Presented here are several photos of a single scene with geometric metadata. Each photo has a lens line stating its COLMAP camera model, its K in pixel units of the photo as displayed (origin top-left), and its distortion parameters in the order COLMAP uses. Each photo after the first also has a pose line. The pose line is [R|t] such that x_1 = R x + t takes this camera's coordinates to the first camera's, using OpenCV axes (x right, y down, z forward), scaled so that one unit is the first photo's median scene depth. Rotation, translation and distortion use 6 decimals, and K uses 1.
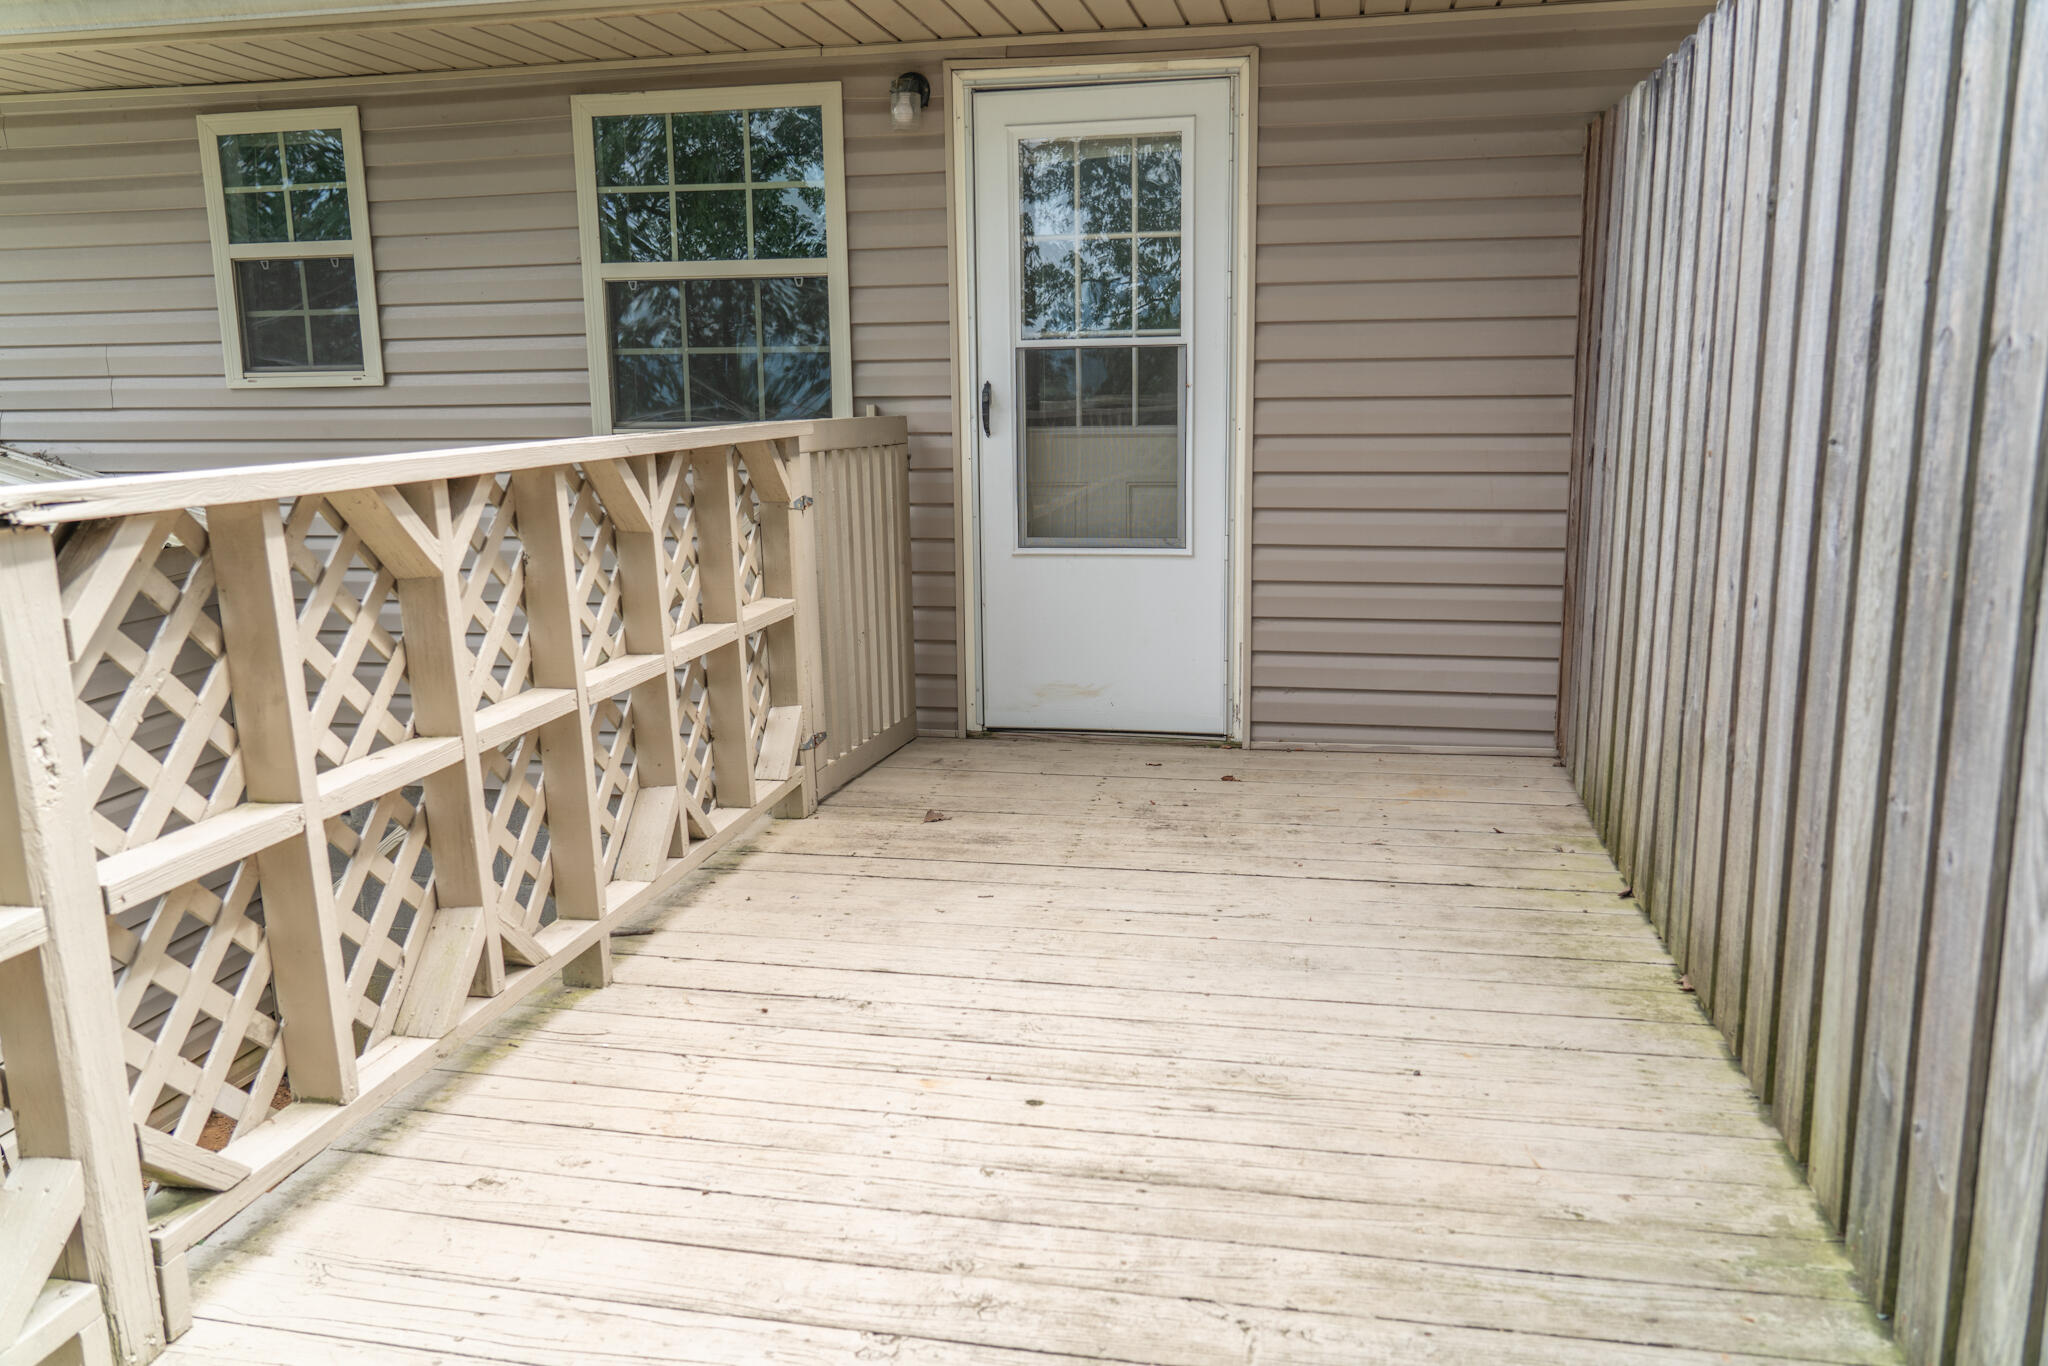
lens RADIAL K [[1528.5, 0, 1024.0], [0, 1528.5, 683.0], [0, 0, 1]] dist [-0.003153, 0.001060]
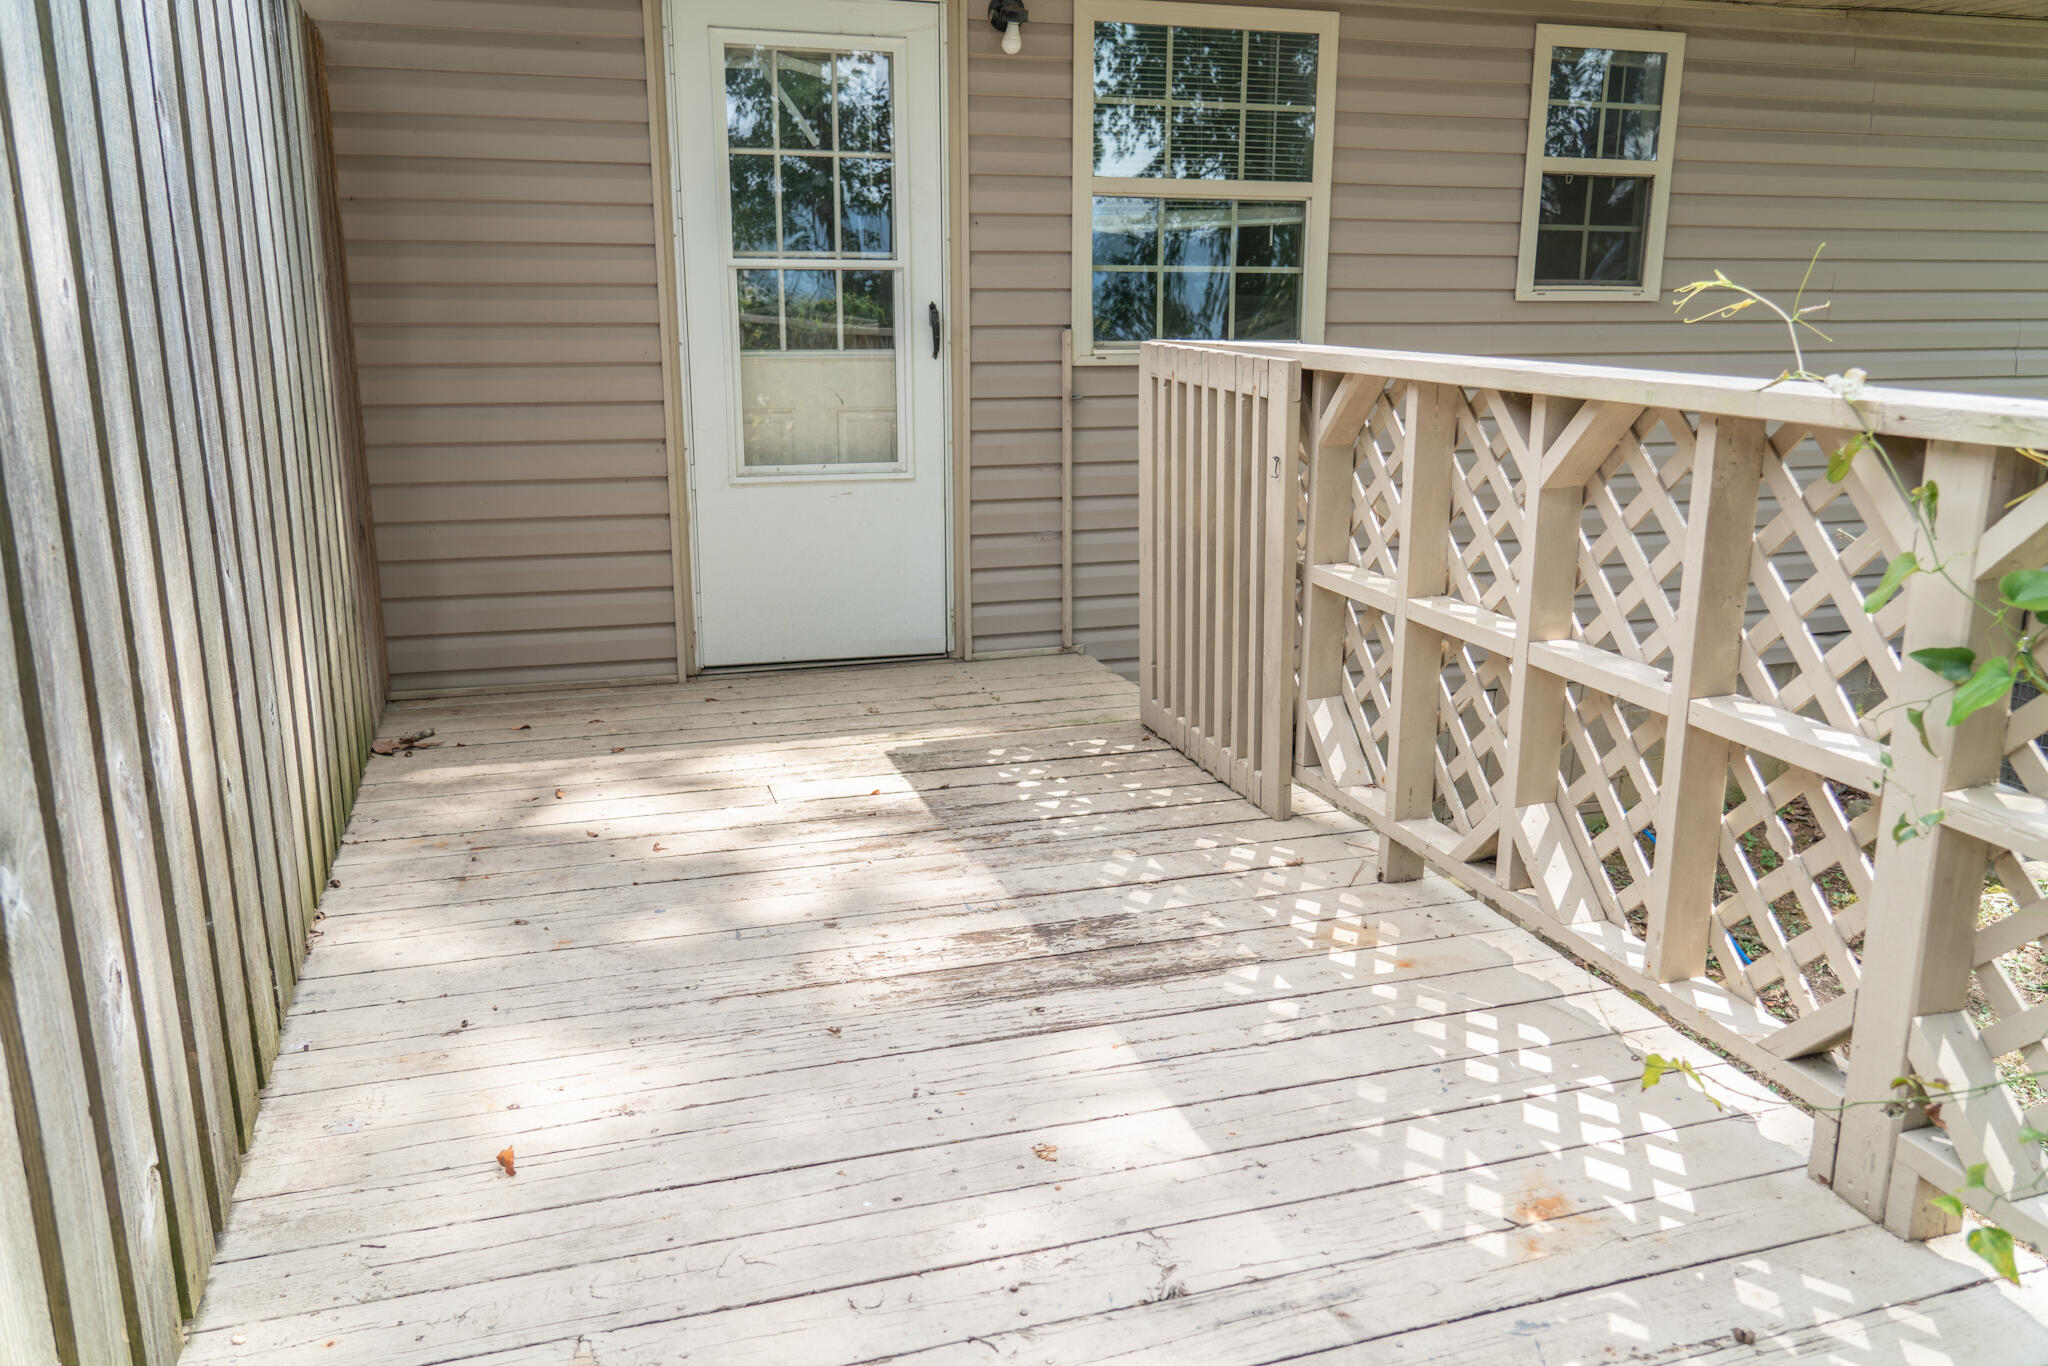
lens RADIAL K [[1528.5, 0, 1024.0], [0, 1528.5, 683.0], [0, 0, 1]] dist [-0.003153, 0.001060]
pose [[0.871963, -0.104238, 0.478346, -1.320025], [0.082309, 0.994376, 0.066649, -0.036451], [-0.482603, -0.018743, 0.875638, 0.271188]]
